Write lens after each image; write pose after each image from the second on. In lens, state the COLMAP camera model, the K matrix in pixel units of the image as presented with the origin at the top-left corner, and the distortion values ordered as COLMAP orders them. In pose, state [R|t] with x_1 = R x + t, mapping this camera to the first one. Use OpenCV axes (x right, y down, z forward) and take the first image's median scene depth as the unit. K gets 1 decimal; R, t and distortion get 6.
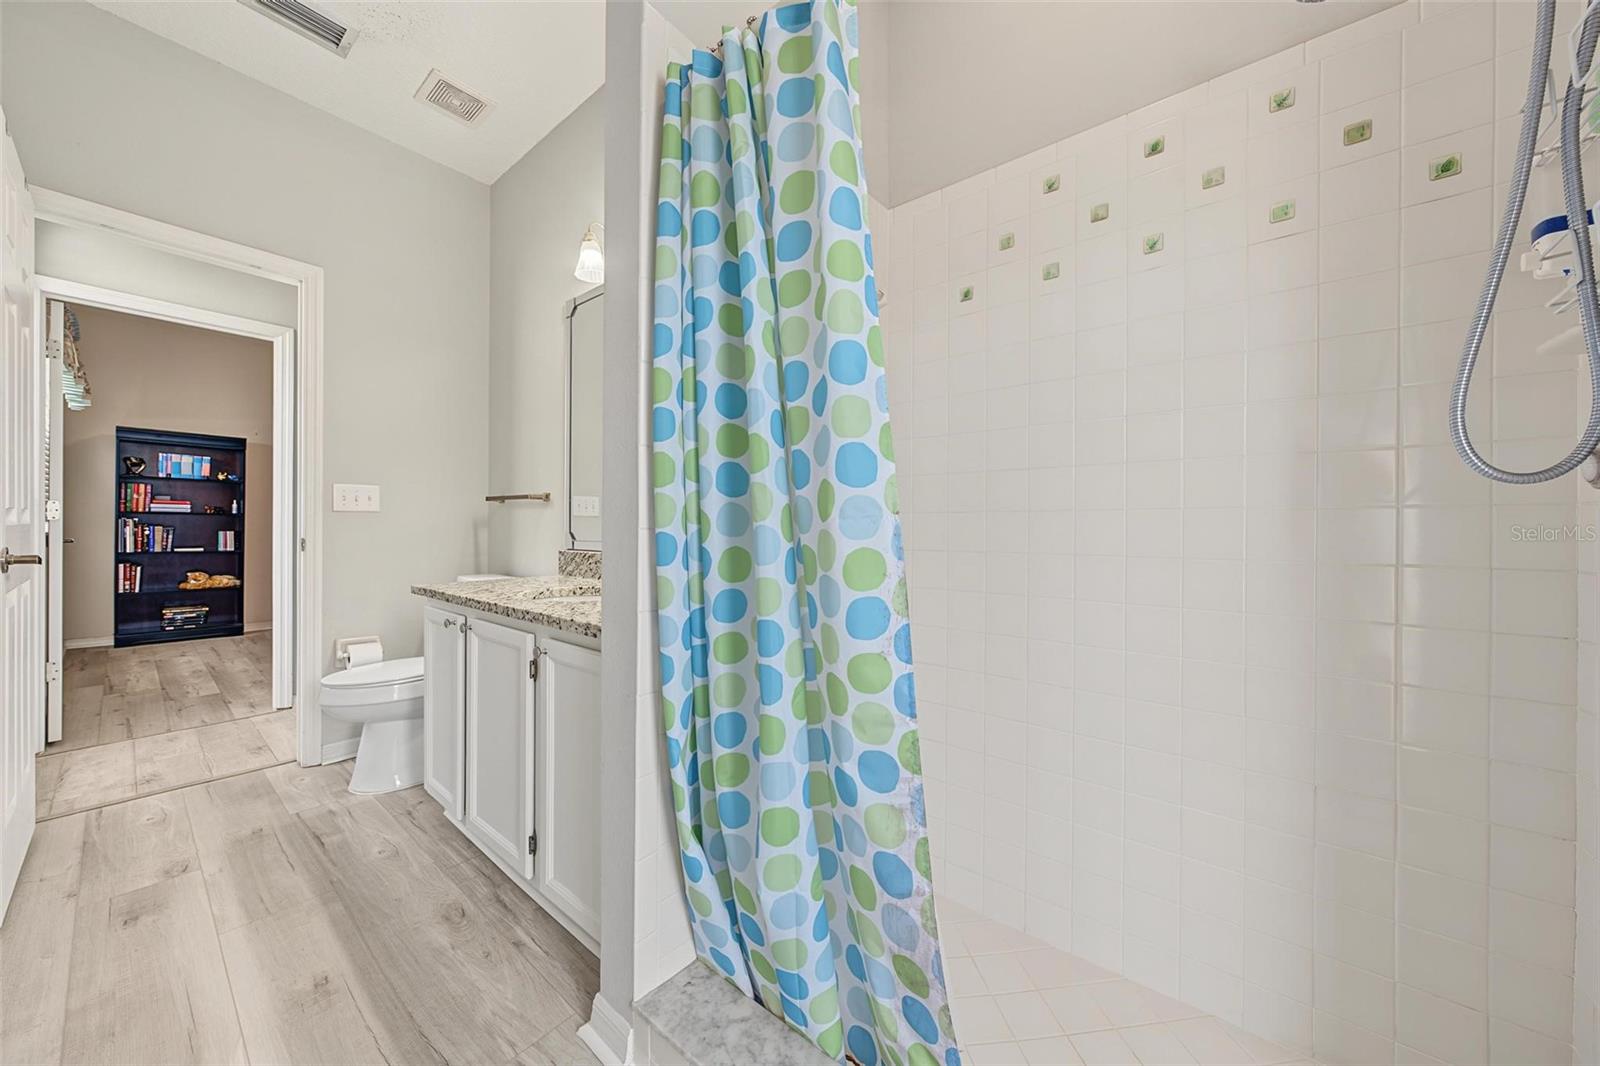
lens RADIAL K [[549.1, 0, 801.2], [0, 549.1, 527.8], [0, 0, 1]] dist [-0.000939, -0.000056]
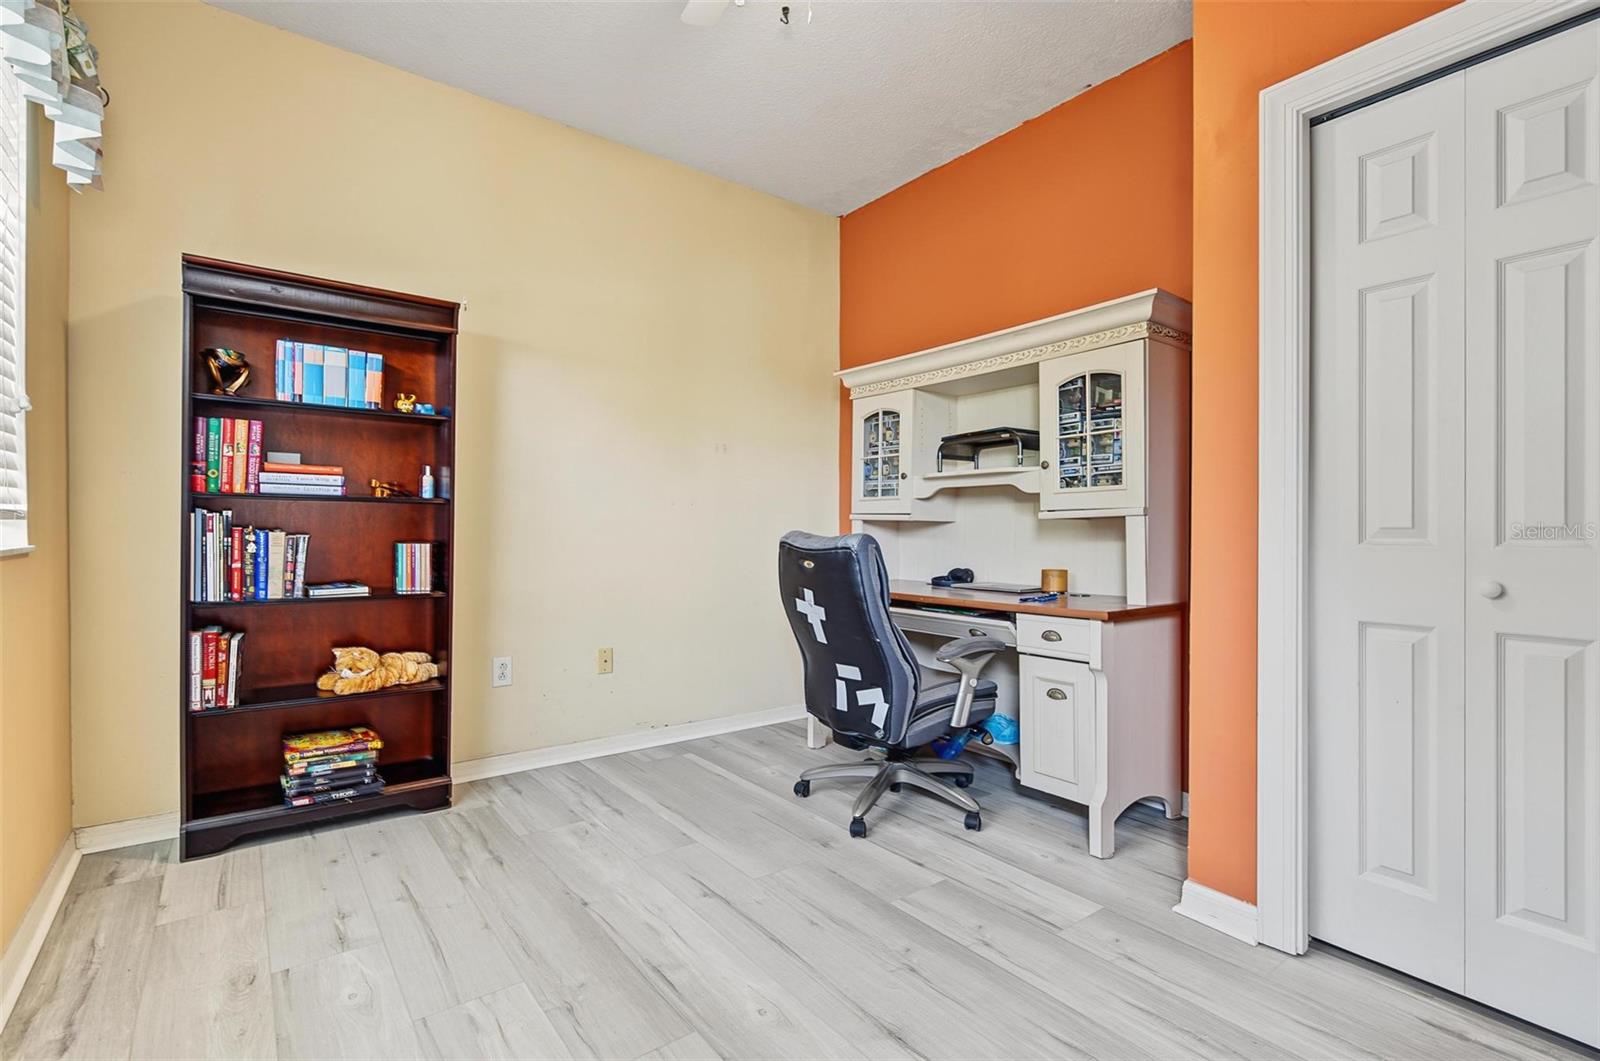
lens RADIAL K [[725.5, 0, 798.8], [0, 725.5, 527.0], [0, 0, 1]] dist [0.001540, 0.000675]
pose [[0.974332, 0.000846, -0.225114, -0.699940], [-0.000325, 0.999997, 0.002352, -0.007328], [0.225115, -0.002218, 0.974330, 0.585769]]
